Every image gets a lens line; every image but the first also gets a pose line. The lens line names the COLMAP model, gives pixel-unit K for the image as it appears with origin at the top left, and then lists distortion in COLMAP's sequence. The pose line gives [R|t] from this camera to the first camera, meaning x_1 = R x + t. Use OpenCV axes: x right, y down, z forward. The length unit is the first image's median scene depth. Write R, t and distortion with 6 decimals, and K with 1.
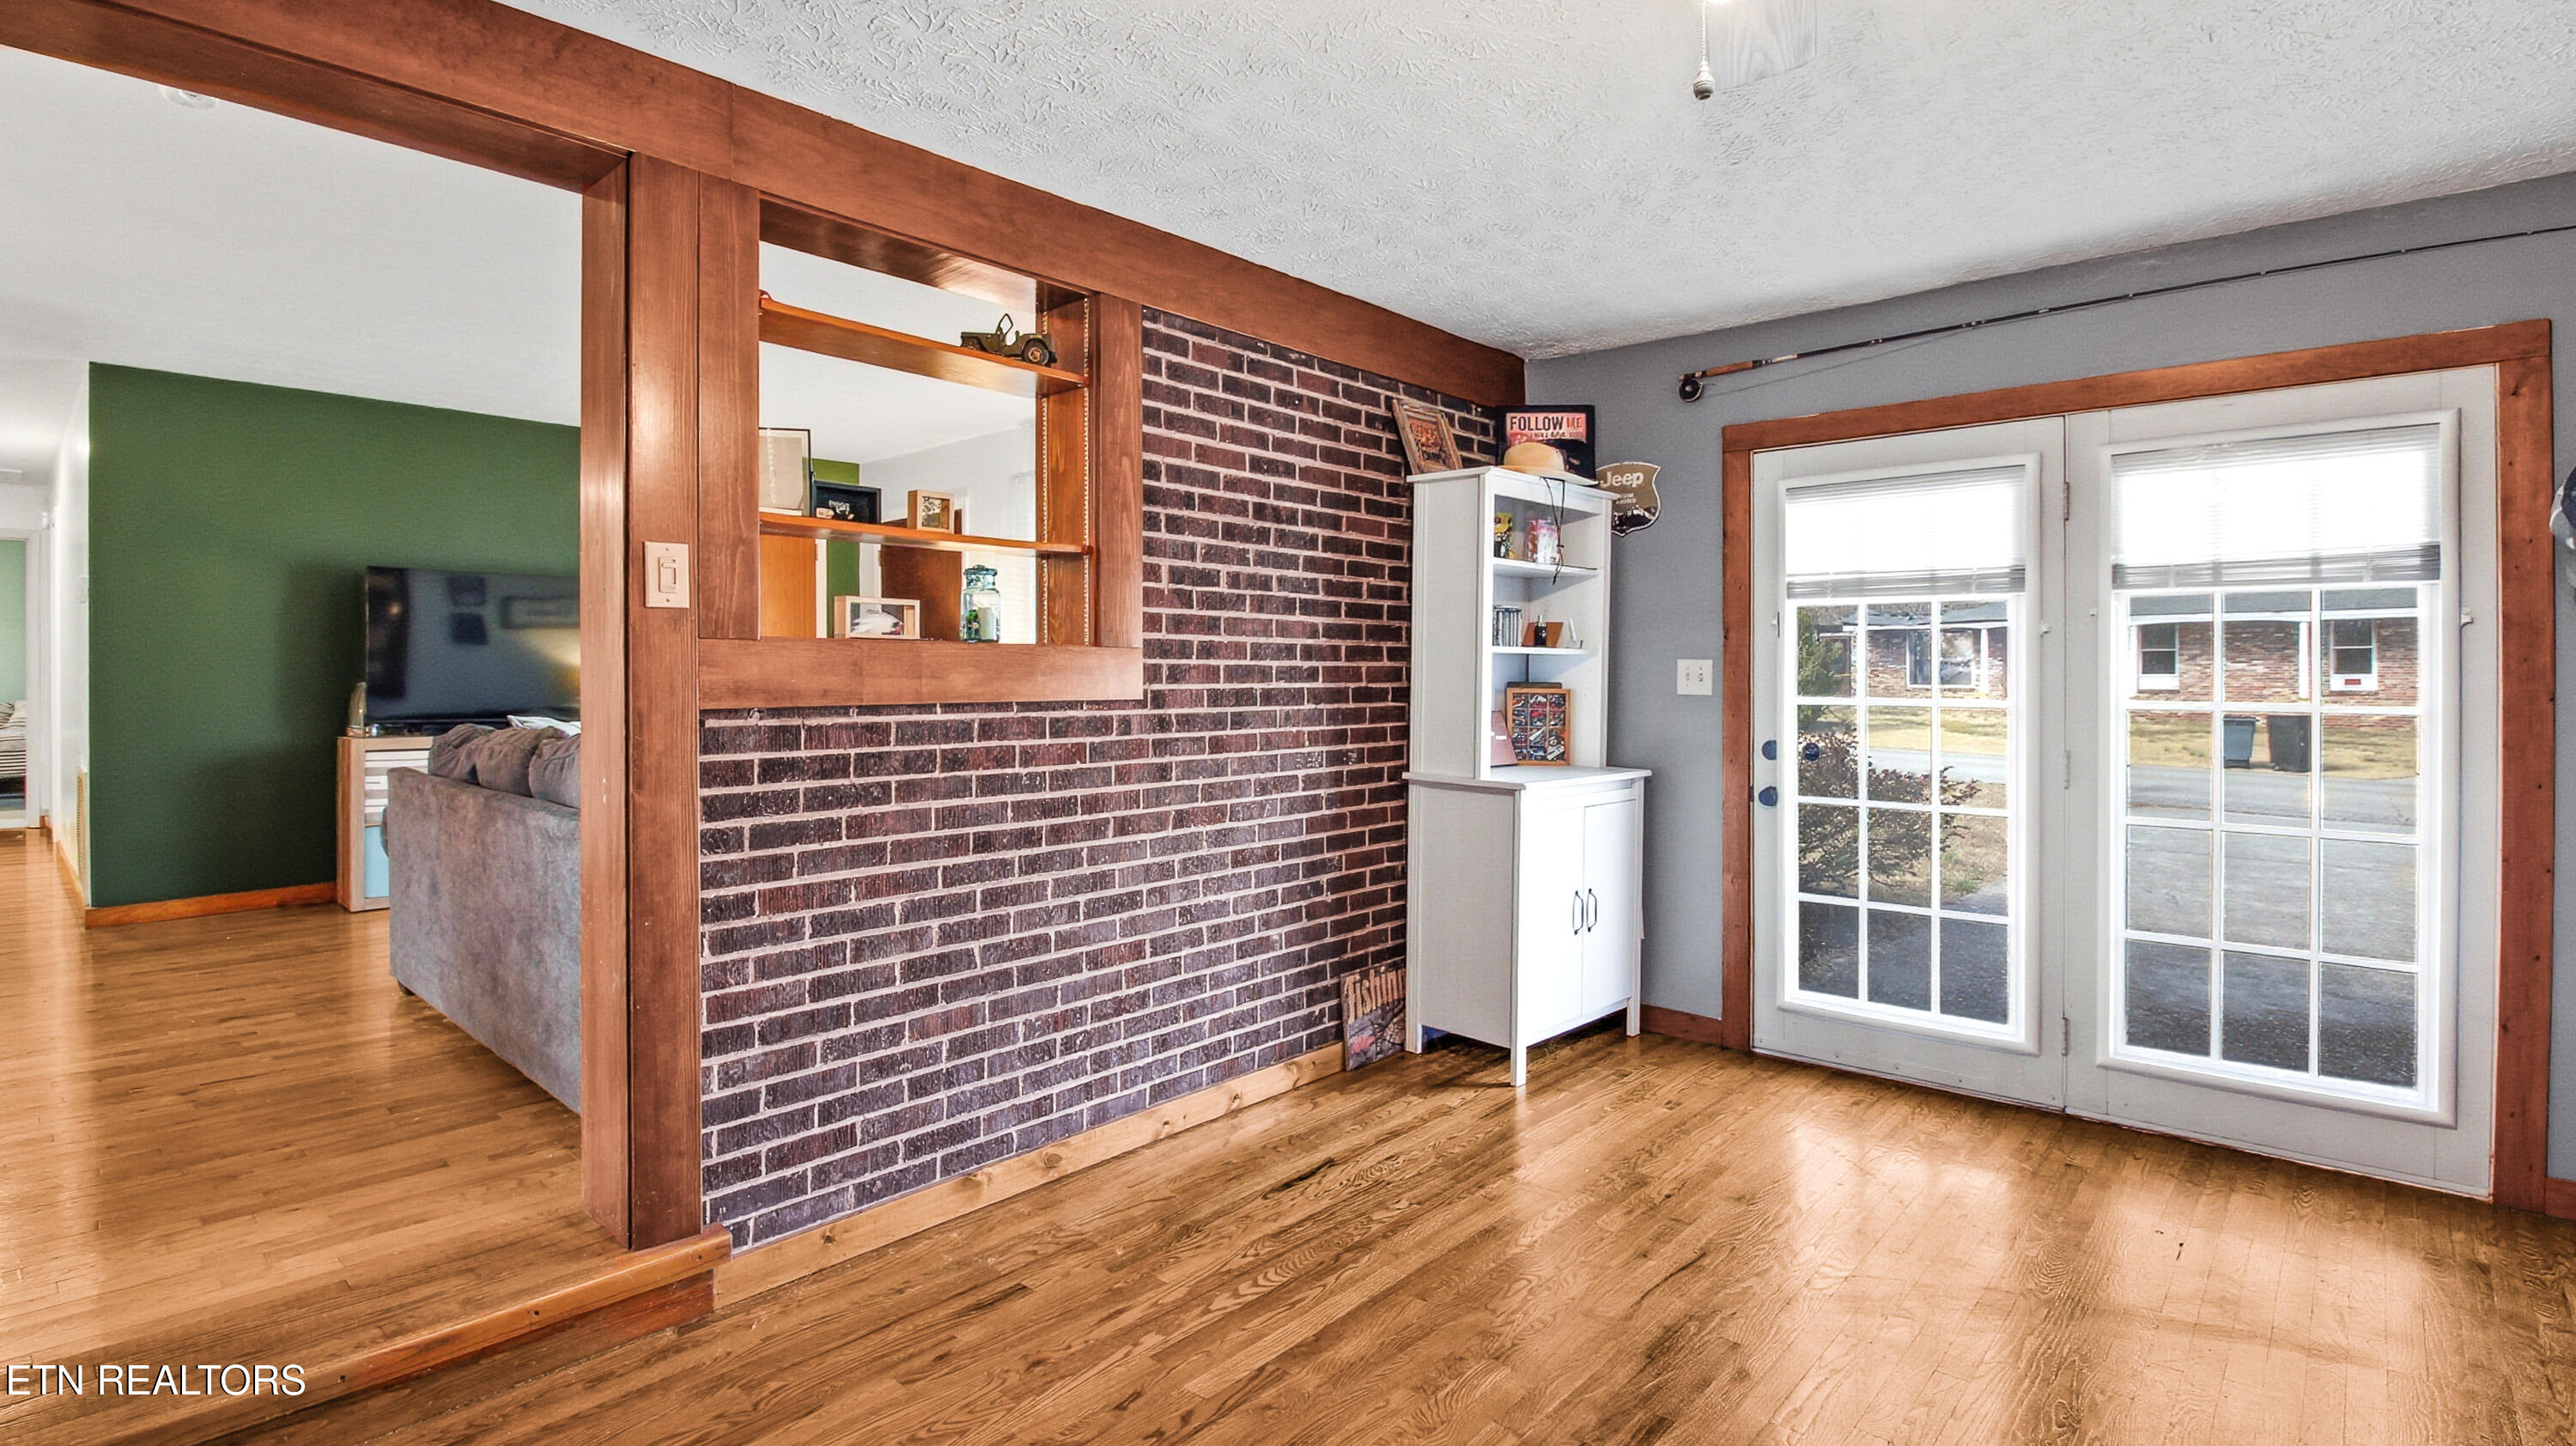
lens RADIAL K [[1206.0, 0, 1275.5], [0, 1206.0, 679.9], [0, 0, 1]] dist [-0.011597, -0.006914]
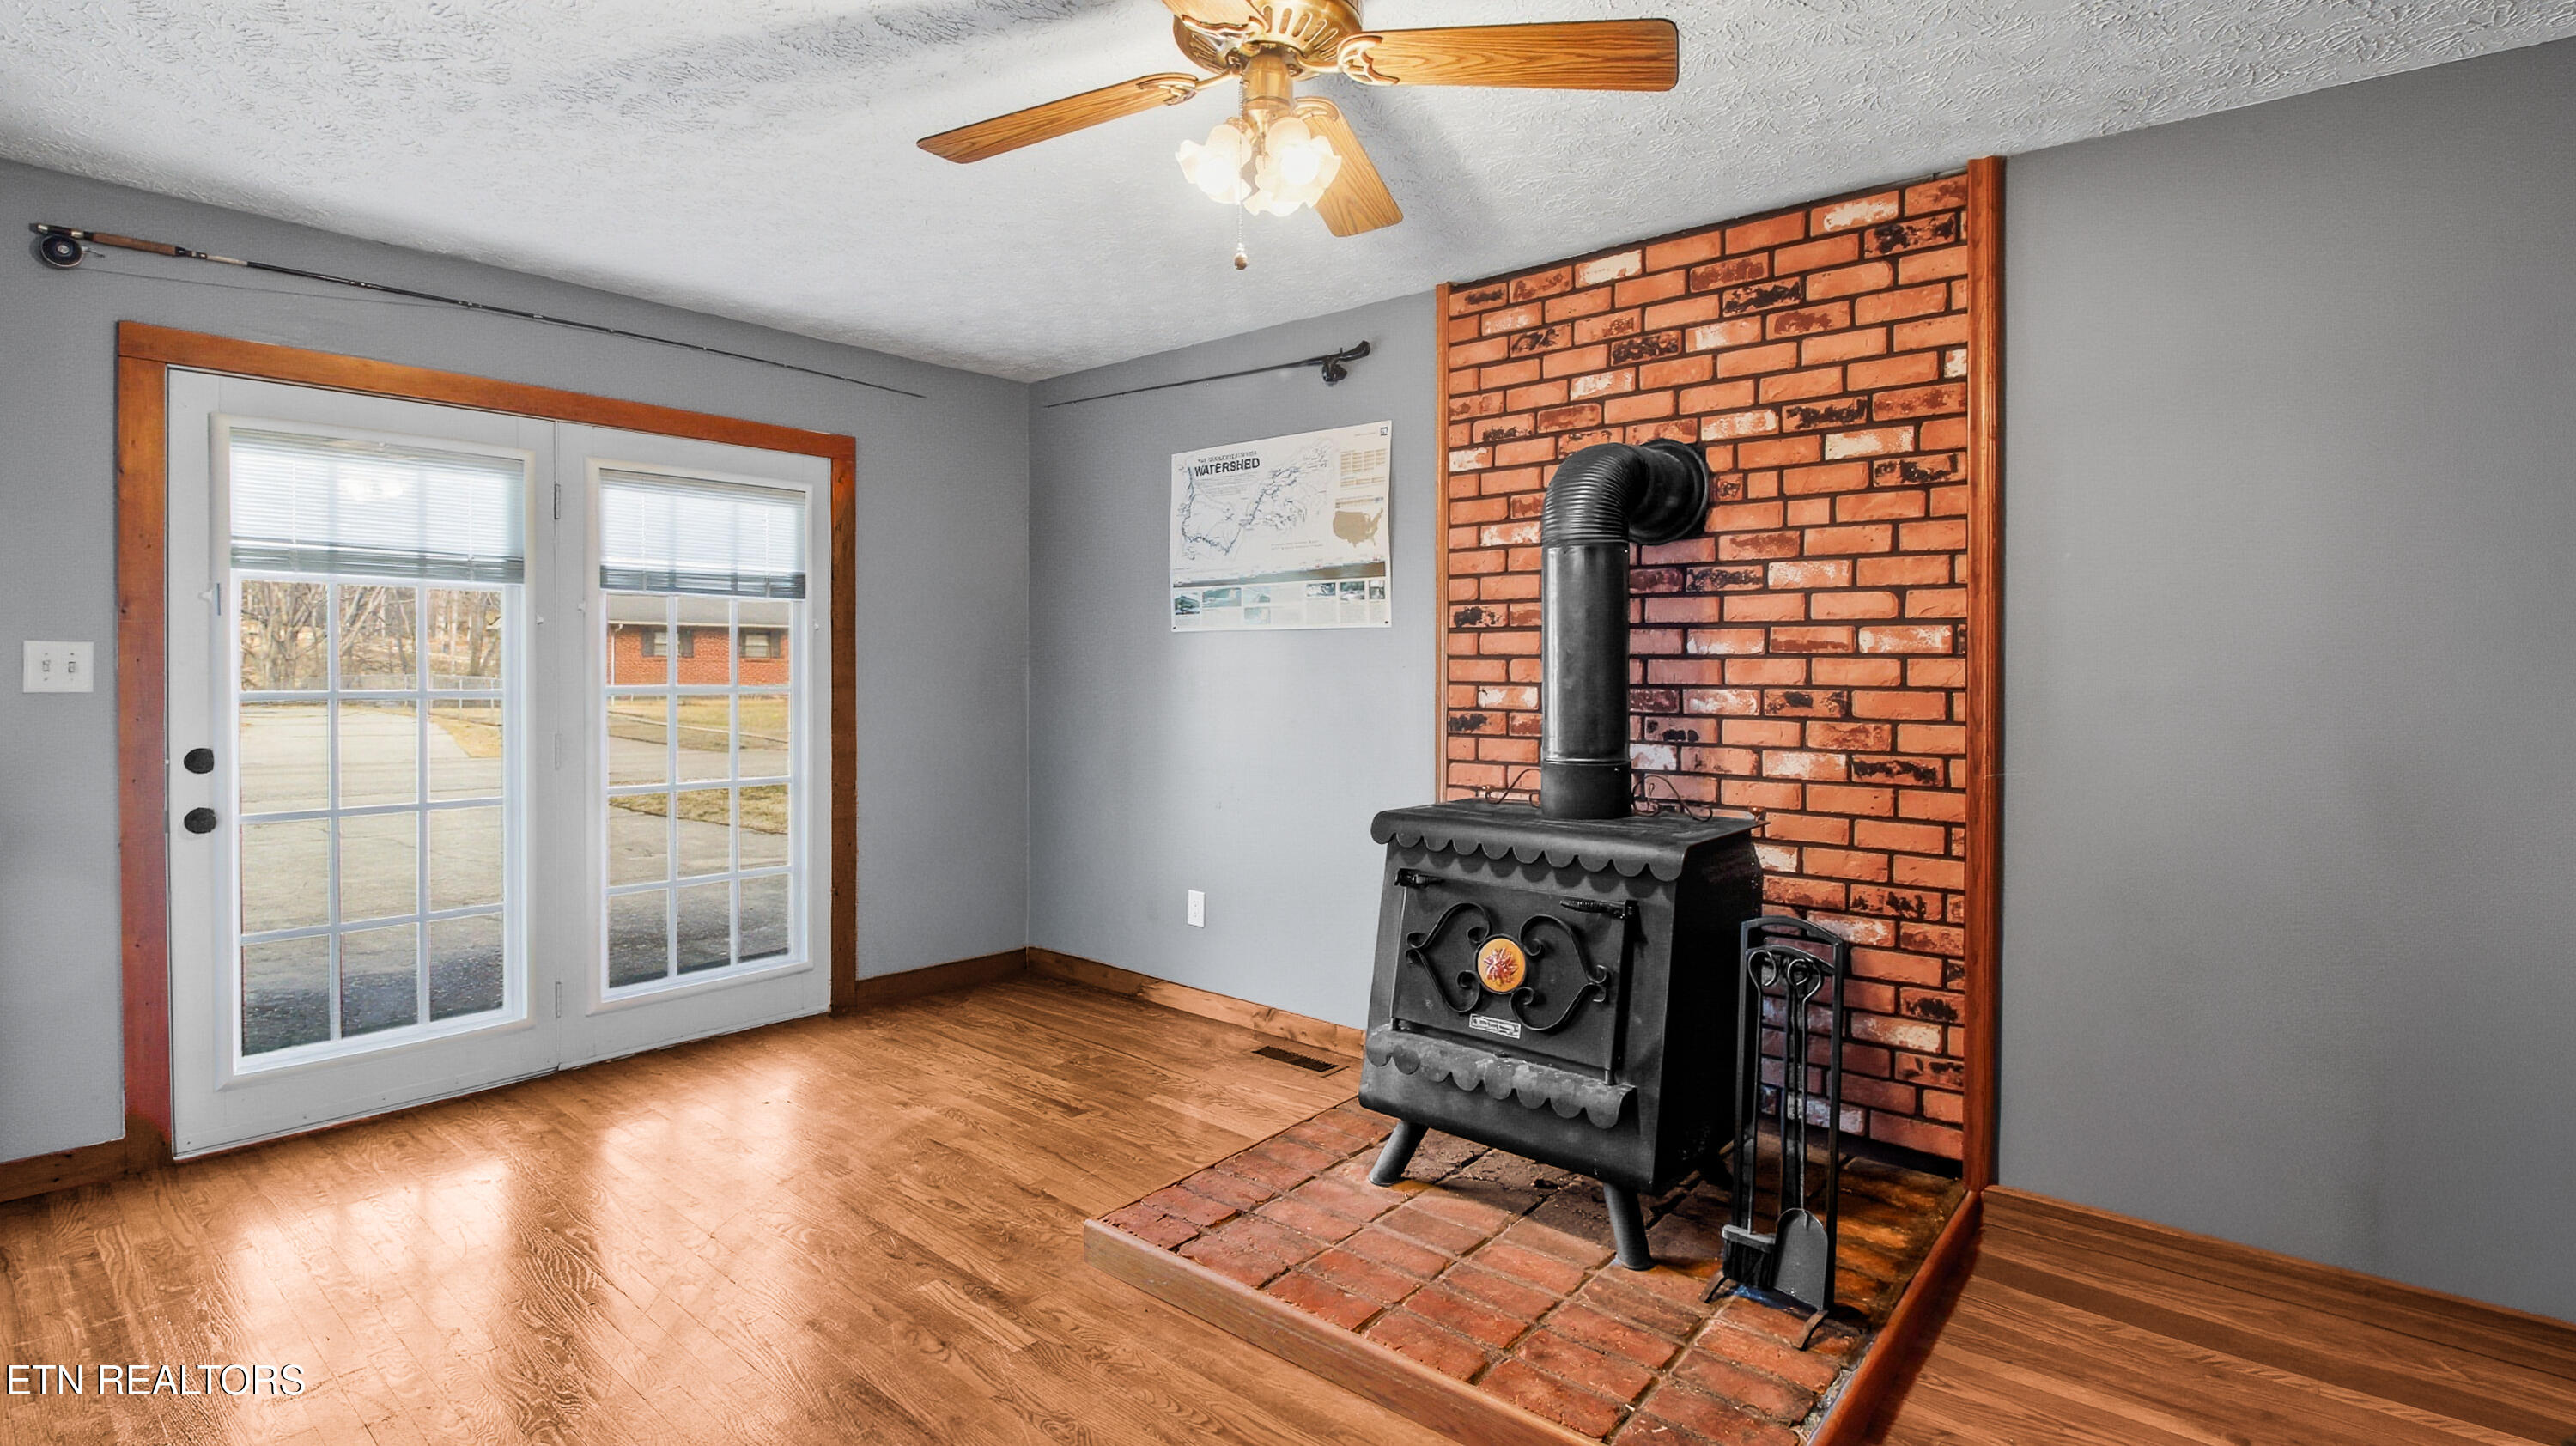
lens RADIAL K [[1206.0, 0, 1236.3], [0, 1206.0, 675.5], [0, 0, 1]] dist [-0.011597, -0.006914]
pose [[-0.028606, -0.011770, 0.999521, -0.422030], [0.000630, 0.999930, 0.011793, -0.005897], [-0.999591, 0.000967, -0.028596, 0.411249]]
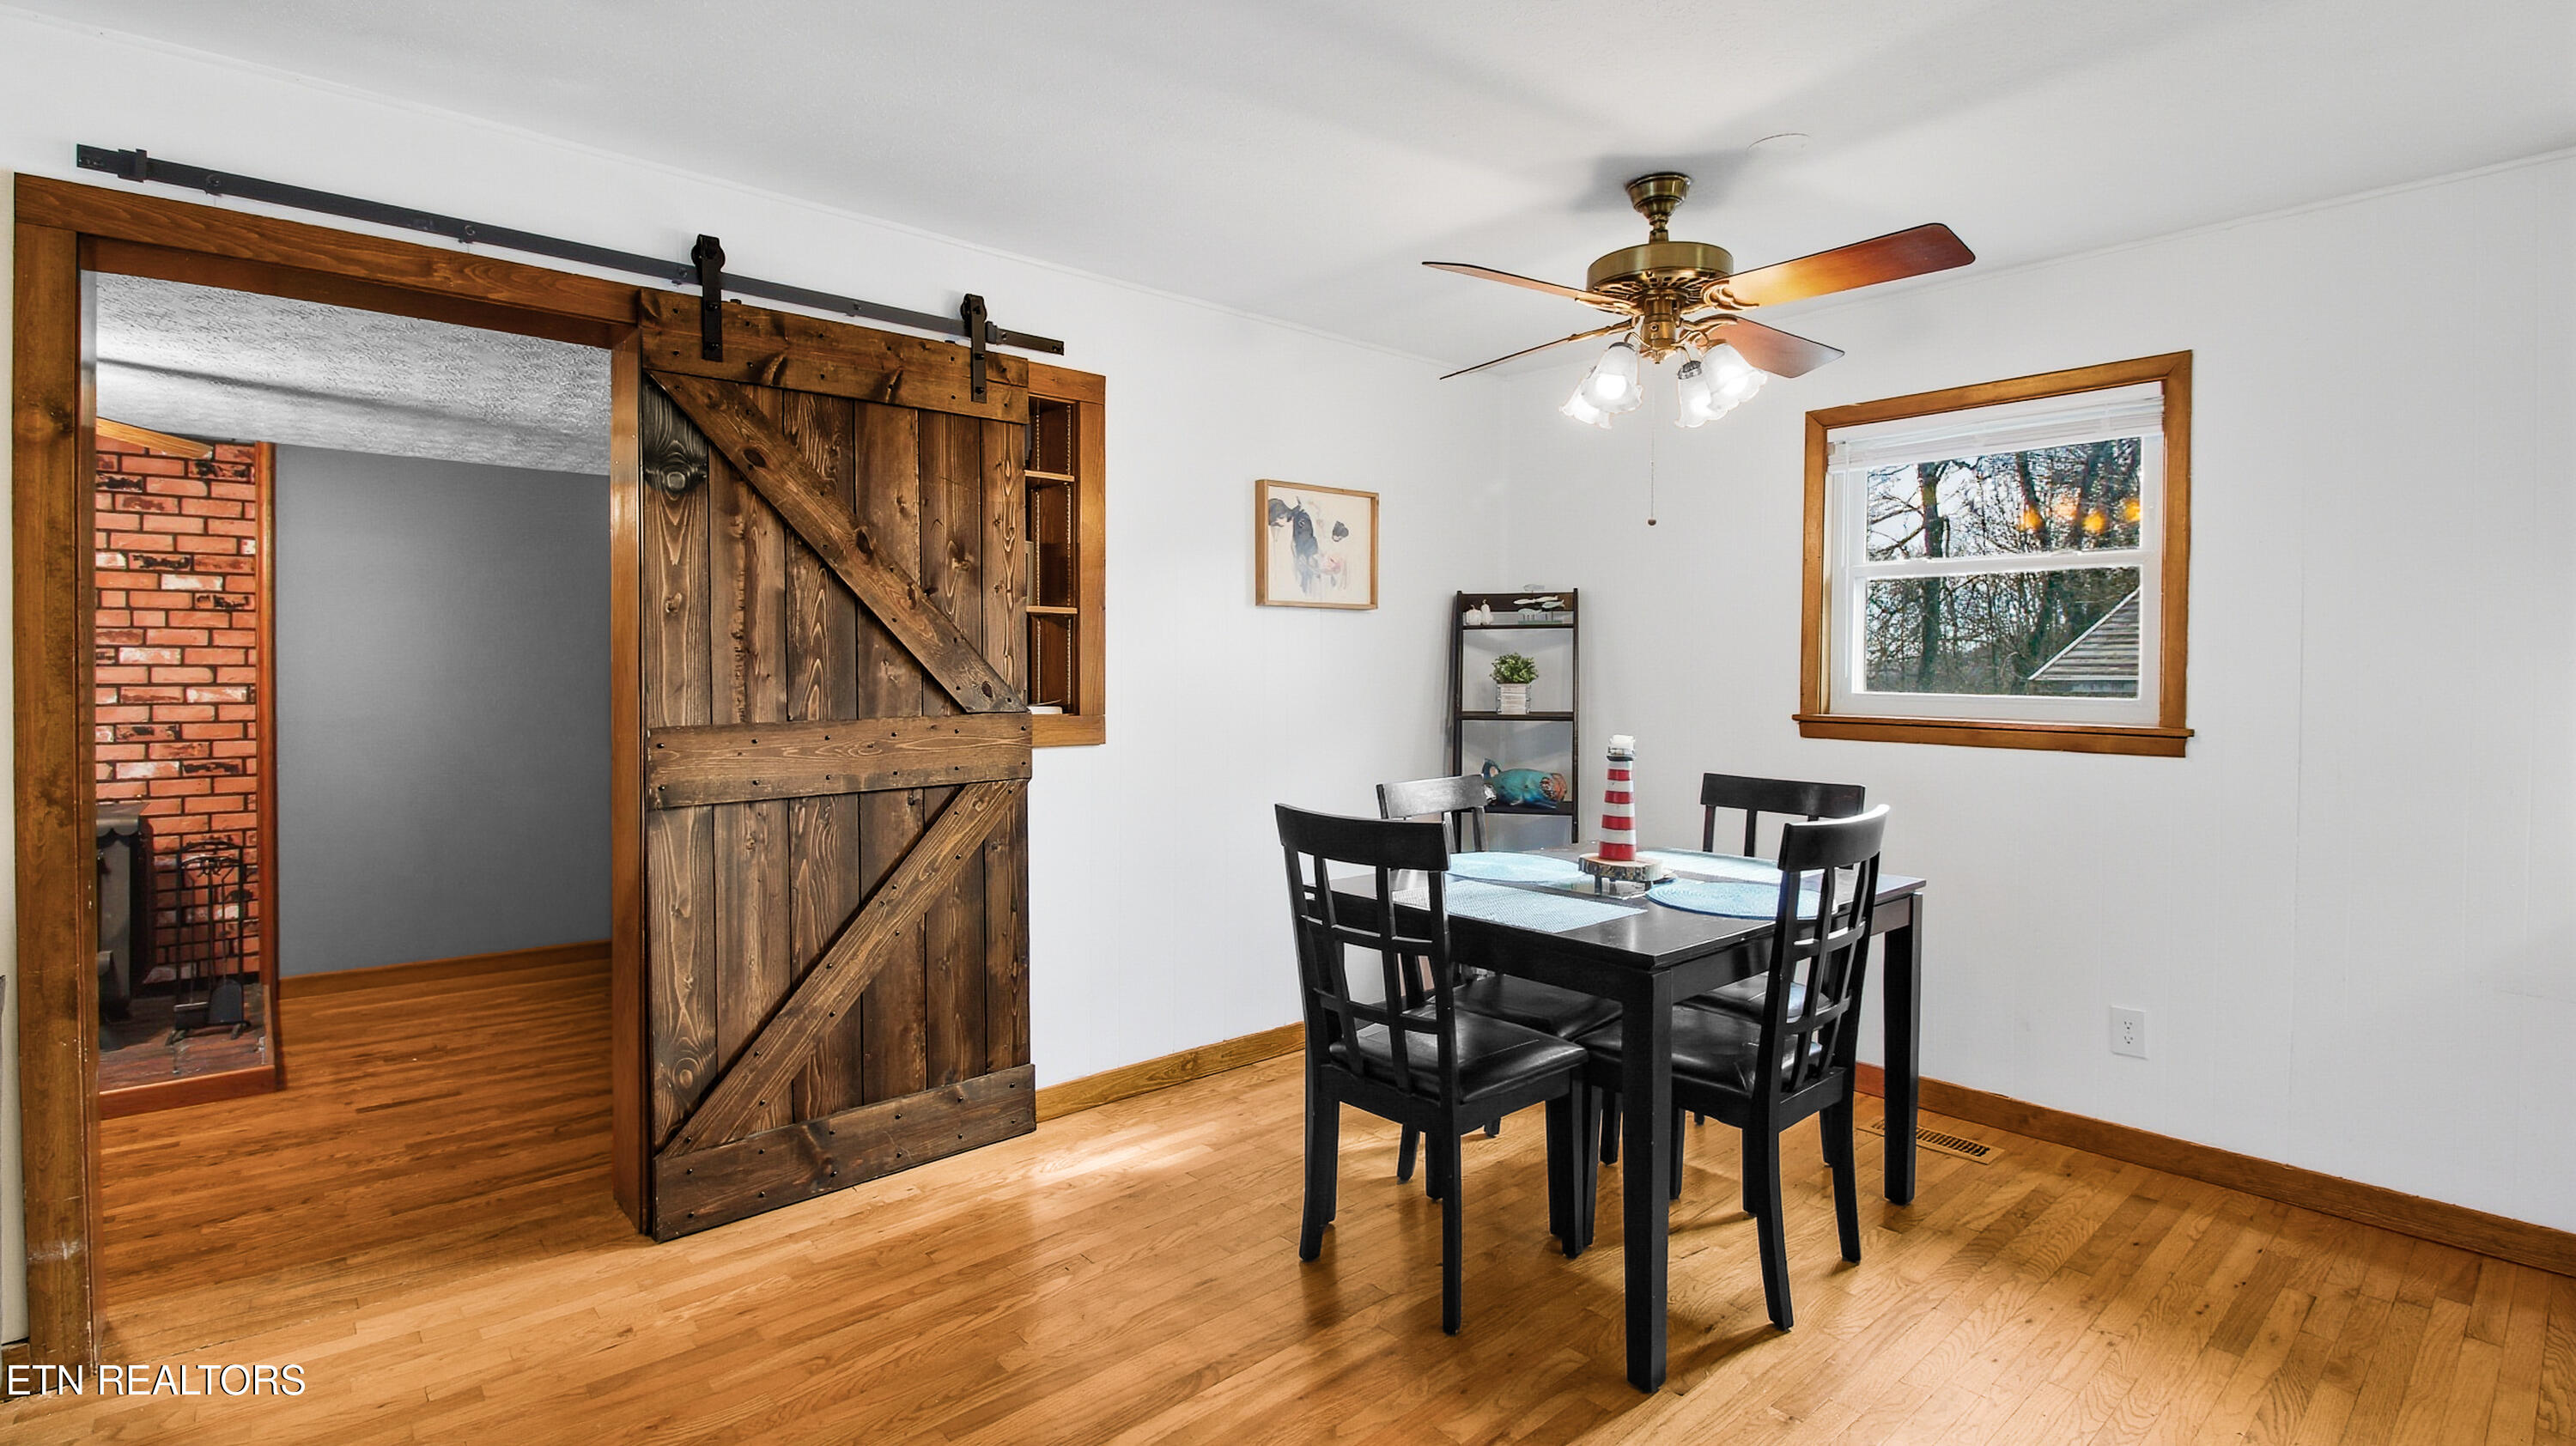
lens RADIAL K [[1206.0, 0, 1296.5], [0, 1206.0, 673.8], [0, 0, 1]] dist [-0.011597, -0.006914]
pose [[-0.995521, -0.002537, 0.094509, -1.588828], [-0.001943, 0.999978, 0.006373, -0.098472], [-0.094523, 0.006161, -0.995504, 1.928680]]
